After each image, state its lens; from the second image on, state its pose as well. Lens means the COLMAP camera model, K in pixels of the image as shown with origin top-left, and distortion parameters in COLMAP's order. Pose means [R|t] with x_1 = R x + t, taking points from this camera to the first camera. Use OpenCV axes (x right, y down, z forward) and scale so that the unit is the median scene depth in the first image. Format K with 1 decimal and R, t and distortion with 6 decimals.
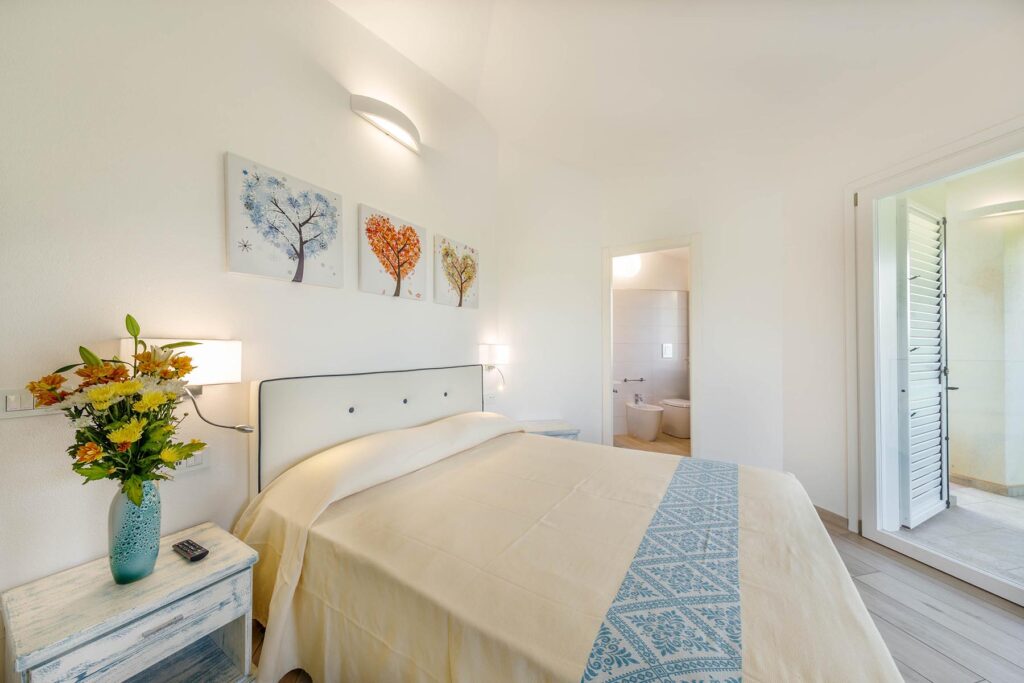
lens RADIAL K [[341.6, 0, 509.2], [0, 341.6, 342.4], [0, 0, 1]] dist [0.010811, 0.000028]
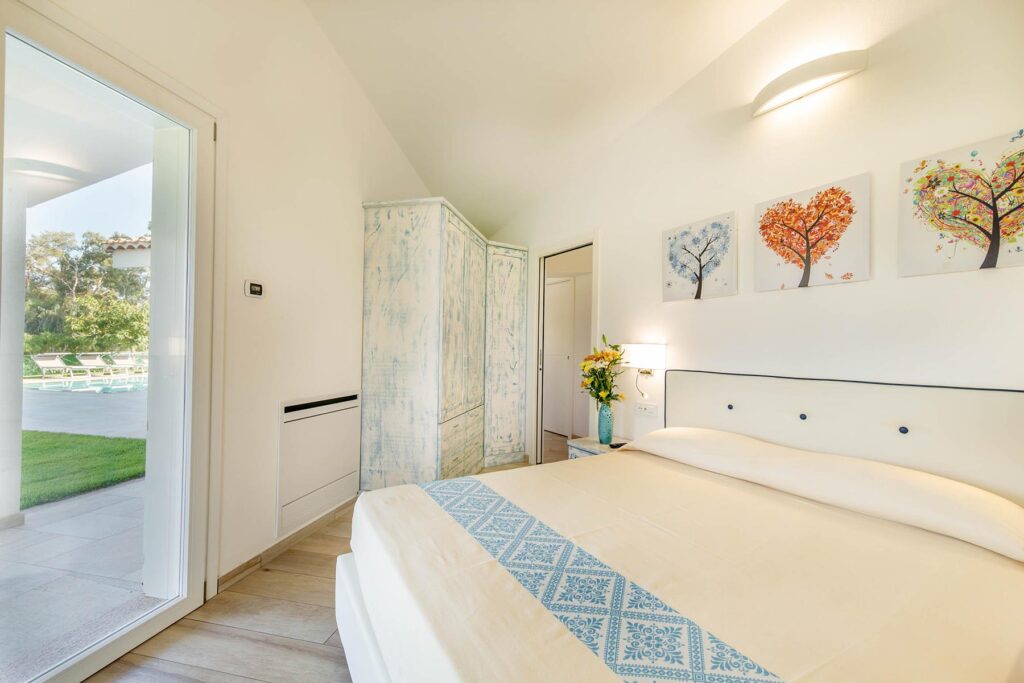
lens RADIAL K [[407.2, 0, 517.8], [0, 407.2, 346.1], [0, 0, 1]] dist [-0.003638, -0.000380]
pose [[-0.430737, -0.016508, -0.902327, 0.850744], [-0.007335, 0.999864, -0.014790, 0.025658], [0.902448, 0.000248, -0.430799, 0.817716]]
